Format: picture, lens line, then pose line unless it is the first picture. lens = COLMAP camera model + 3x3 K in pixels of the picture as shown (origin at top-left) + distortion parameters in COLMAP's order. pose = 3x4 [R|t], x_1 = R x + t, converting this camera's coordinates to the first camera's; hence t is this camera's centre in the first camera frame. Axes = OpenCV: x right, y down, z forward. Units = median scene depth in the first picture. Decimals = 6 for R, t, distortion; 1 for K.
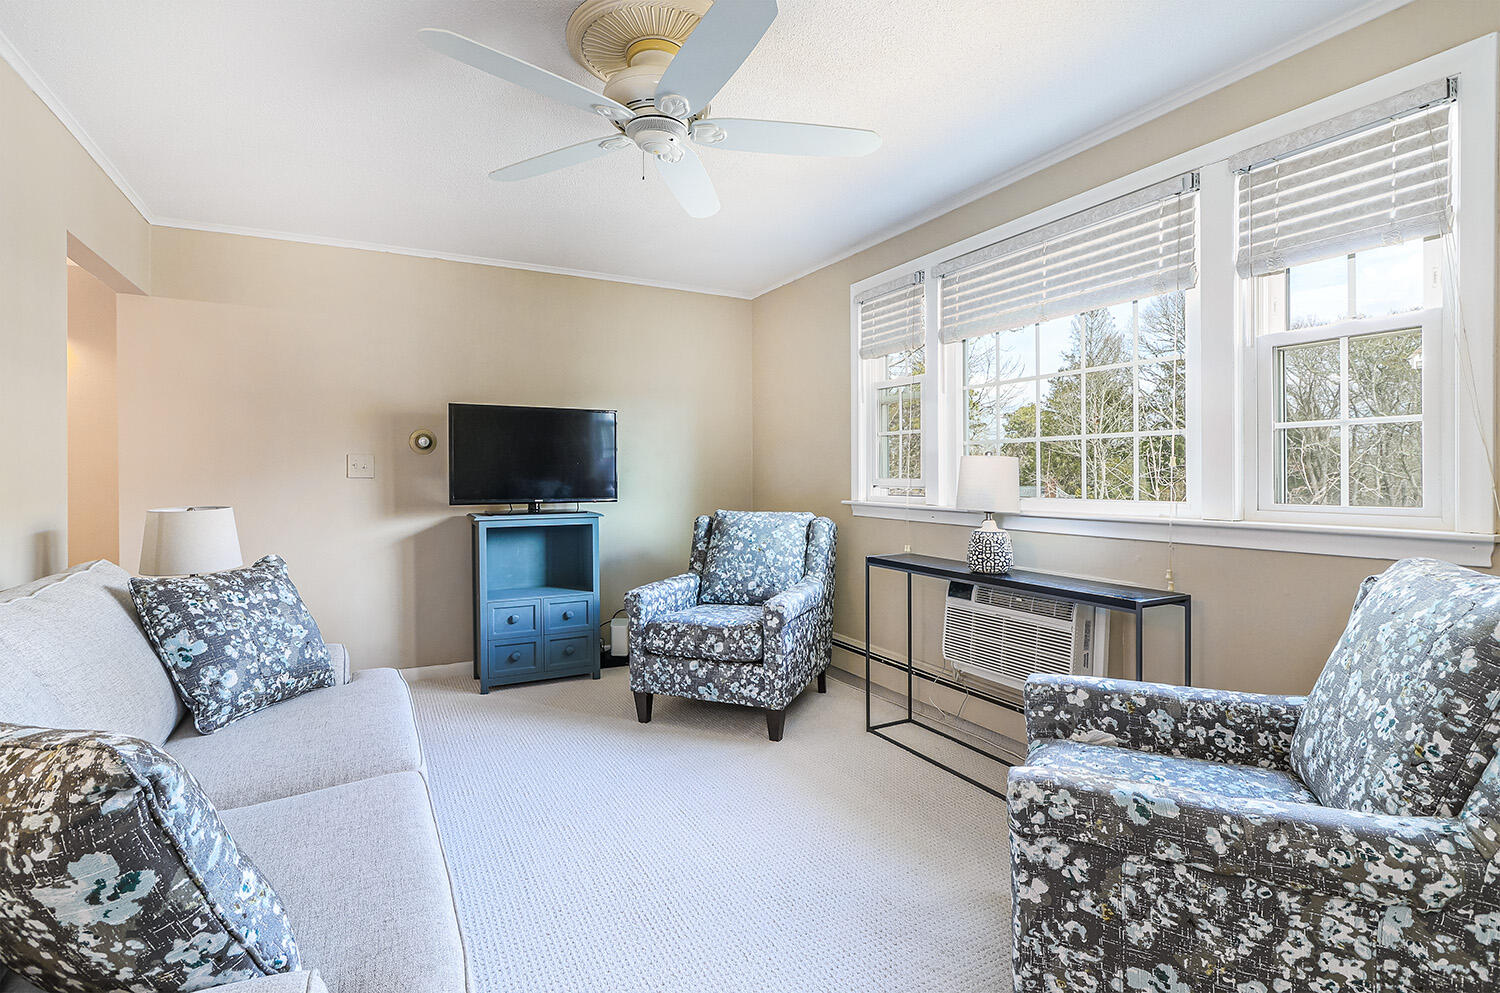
lens RADIAL K [[712.7, 0, 746.2], [0, 712.7, 481.2], [0, 0, 1]] dist [-0.002827, 0.000250]
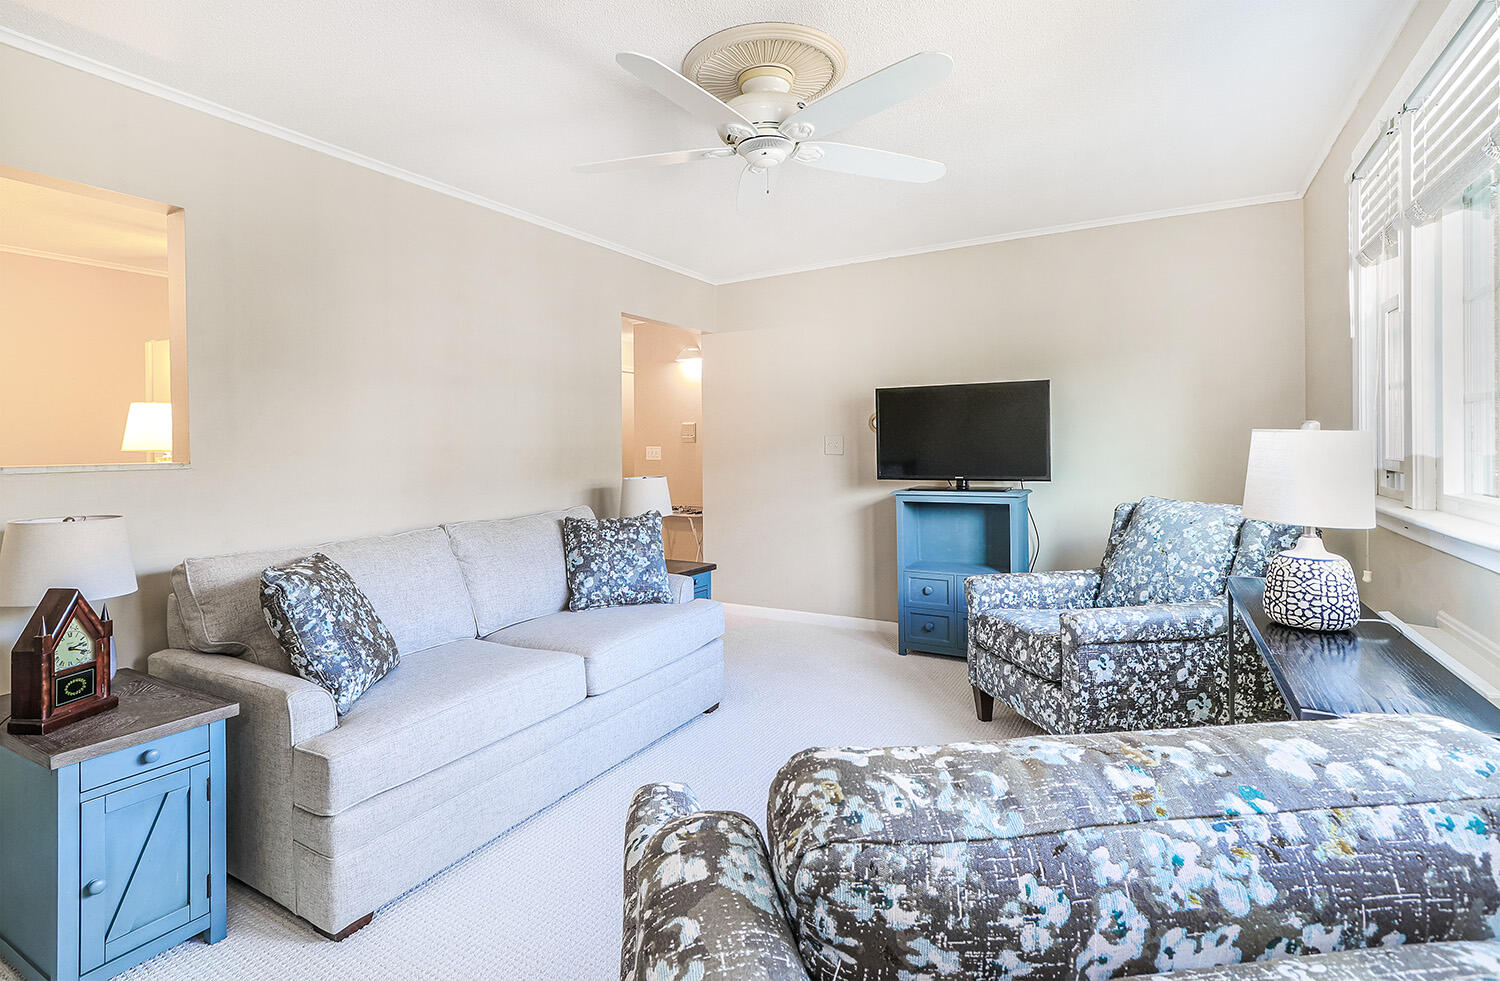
lens RADIAL K [[751.4, 0, 749.1], [0, 751.4, 452.7], [0, 0, 1]] dist [0.001742, 0.000434]
pose [[0.515222, 0.001758, -0.857055, 0.569888], [0.004862, 0.999976, 0.004974, -0.017918], [0.857043, -0.006729, 0.515201, 0.250010]]
